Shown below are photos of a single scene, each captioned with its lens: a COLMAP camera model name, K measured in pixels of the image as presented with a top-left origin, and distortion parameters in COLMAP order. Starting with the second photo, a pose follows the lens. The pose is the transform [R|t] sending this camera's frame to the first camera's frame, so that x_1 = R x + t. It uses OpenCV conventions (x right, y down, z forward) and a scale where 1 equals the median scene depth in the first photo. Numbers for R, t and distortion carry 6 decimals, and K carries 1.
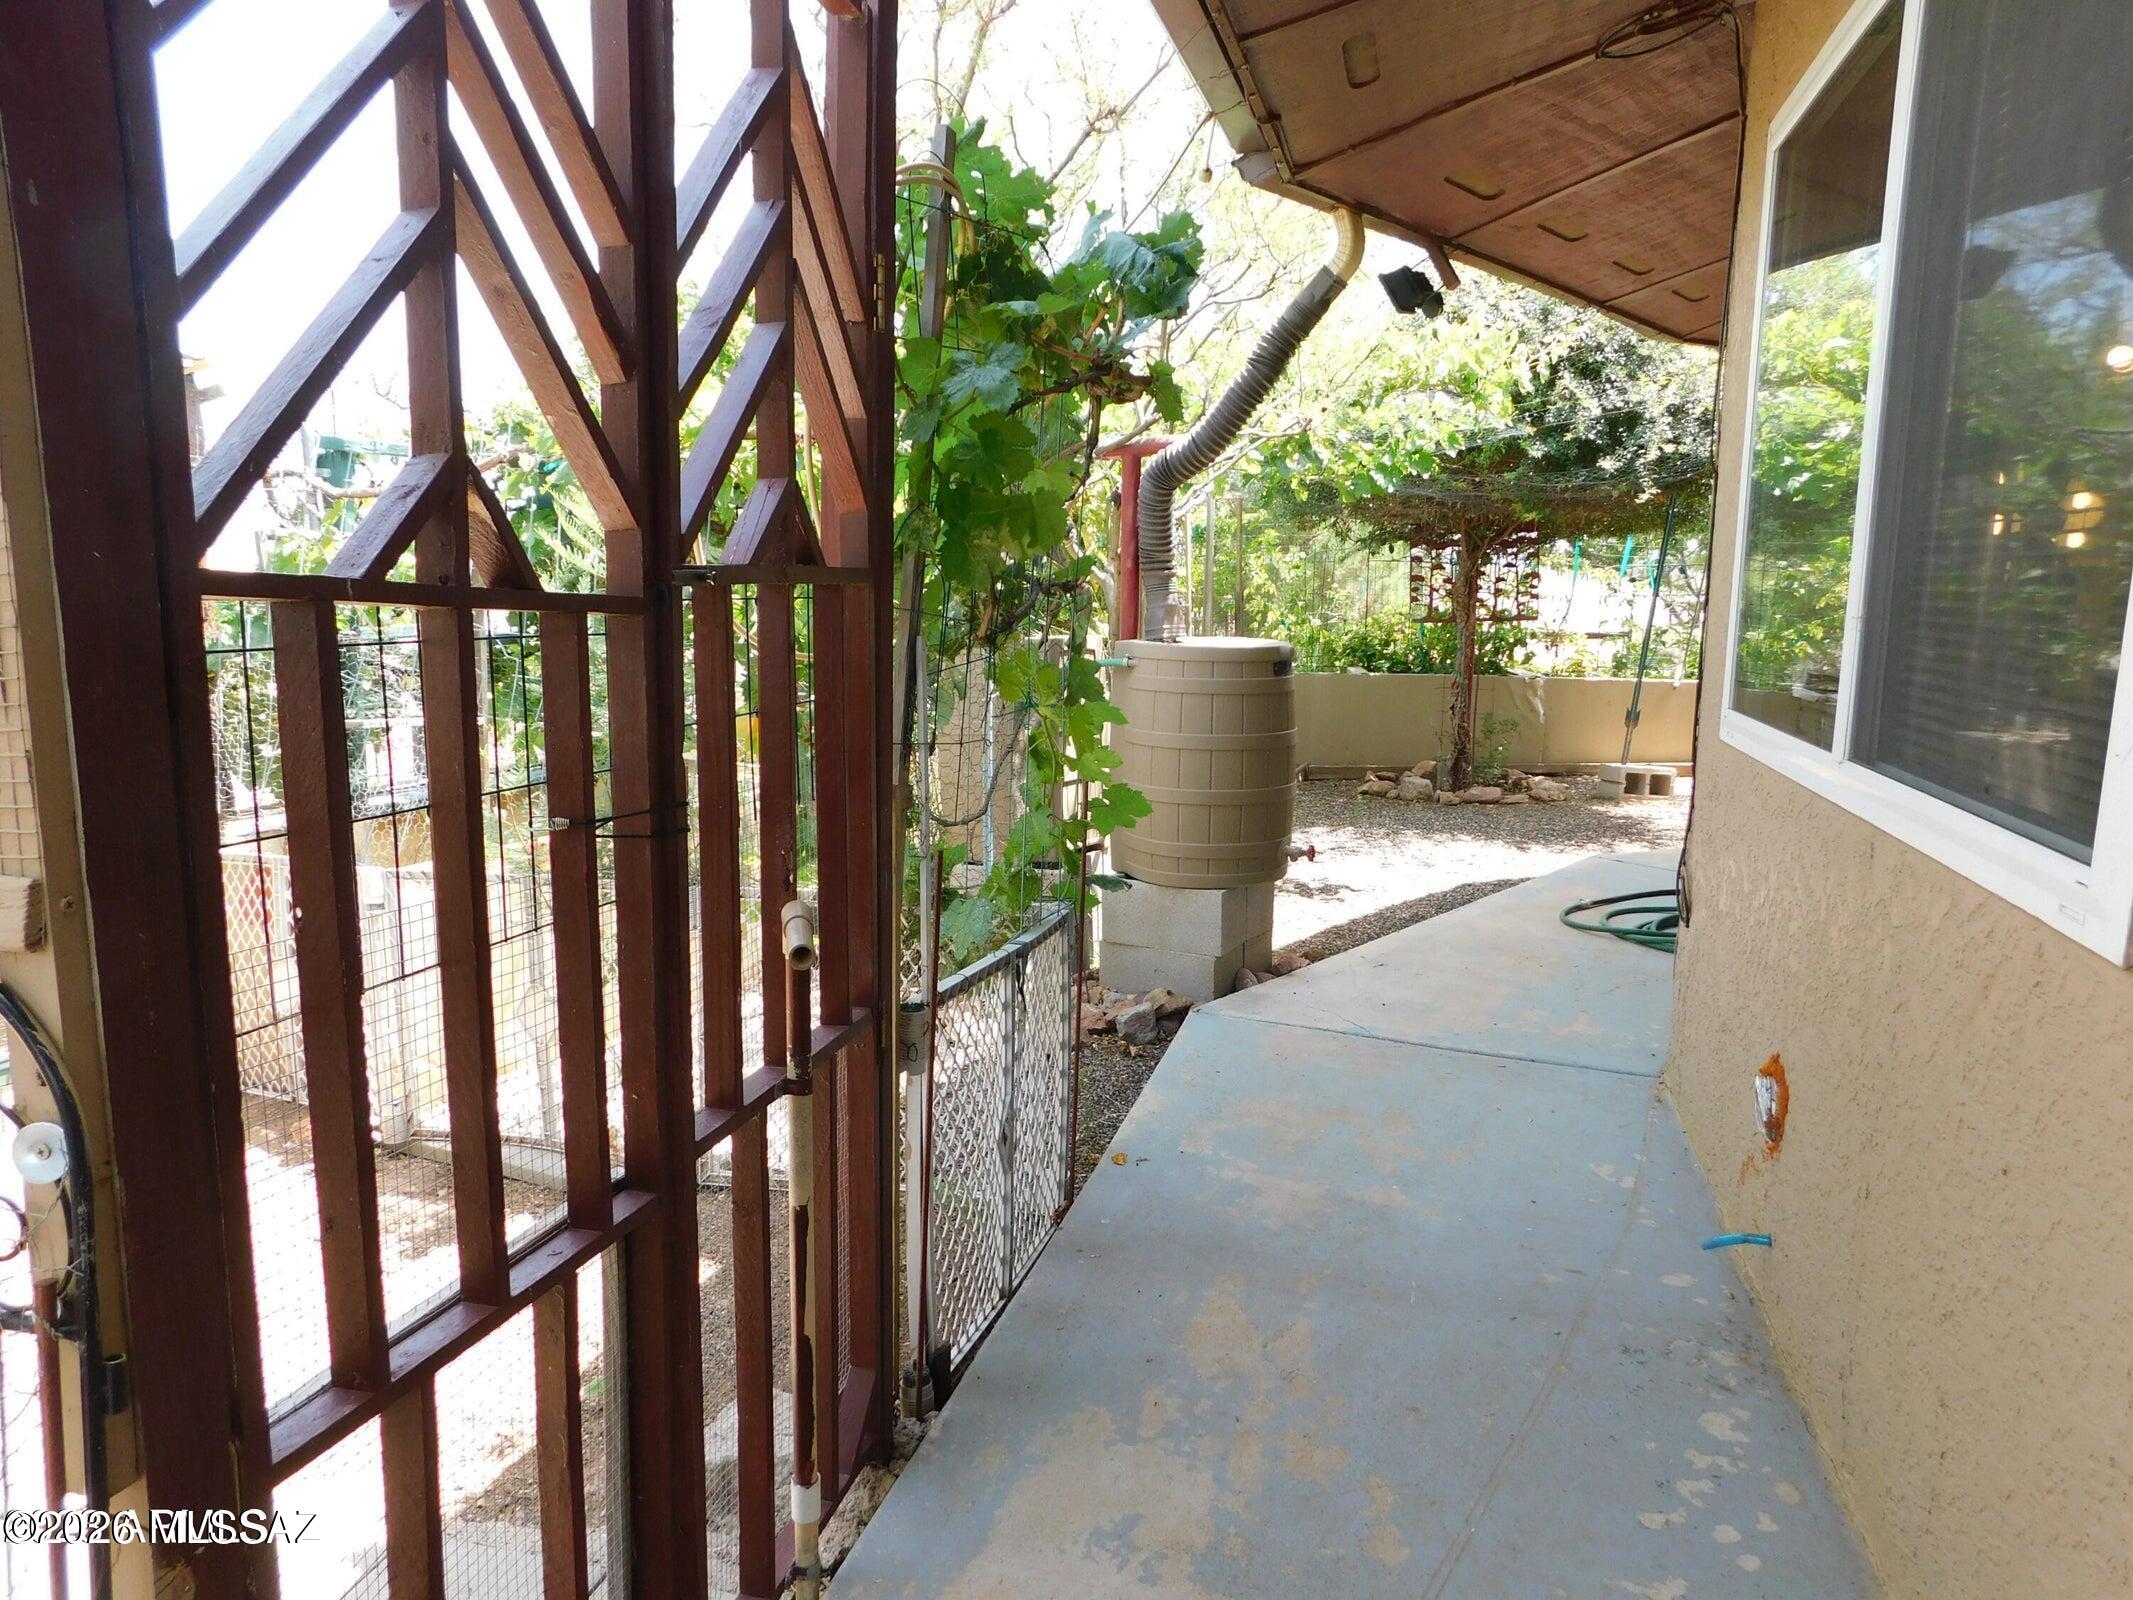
lens RADIAL K [[1425.0, 0, 1066.5], [0, 1425.0, 800.0], [0, 0, 1]] dist [-0.063566, 0.000399]
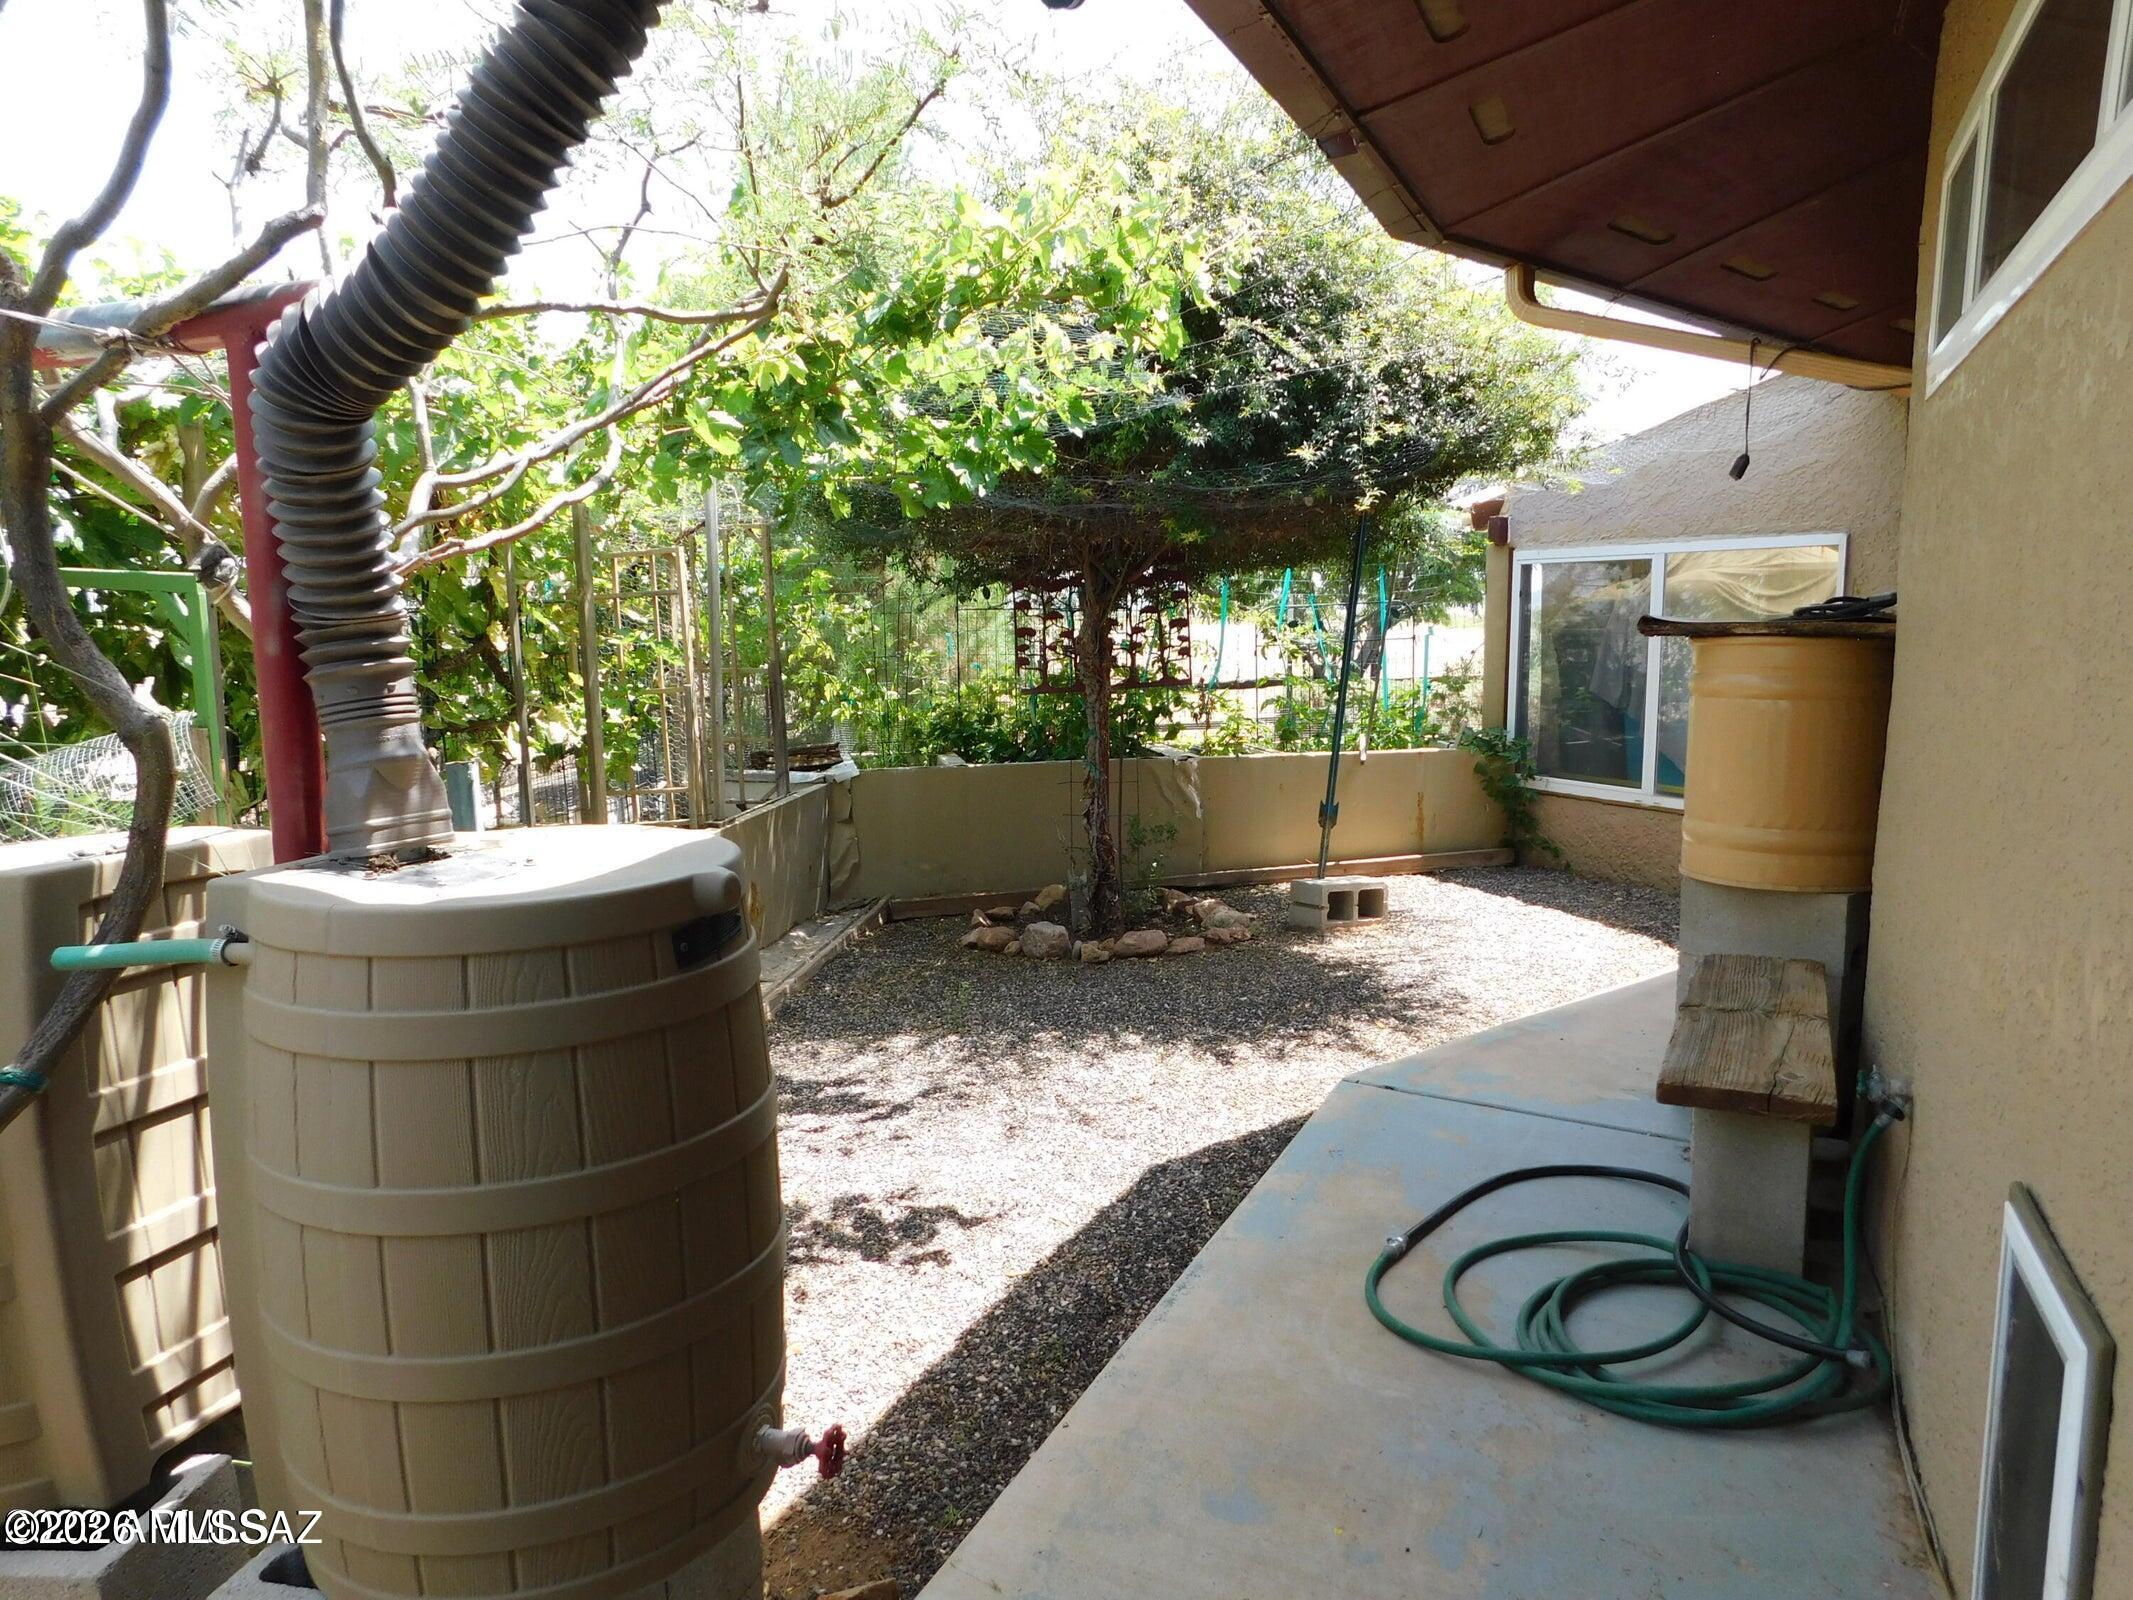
lens RADIAL K [[1416.6, 0, 1066.5], [0, 1416.6, 800.0], [0, 0, 1]] dist [-0.055424, -0.000110]
pose [[0.960759, -0.059908, 0.270840, 0.074689], [0.069024, 0.997320, -0.024252, -0.057542], [-0.268661, 0.041995, 0.962319, 0.335821]]
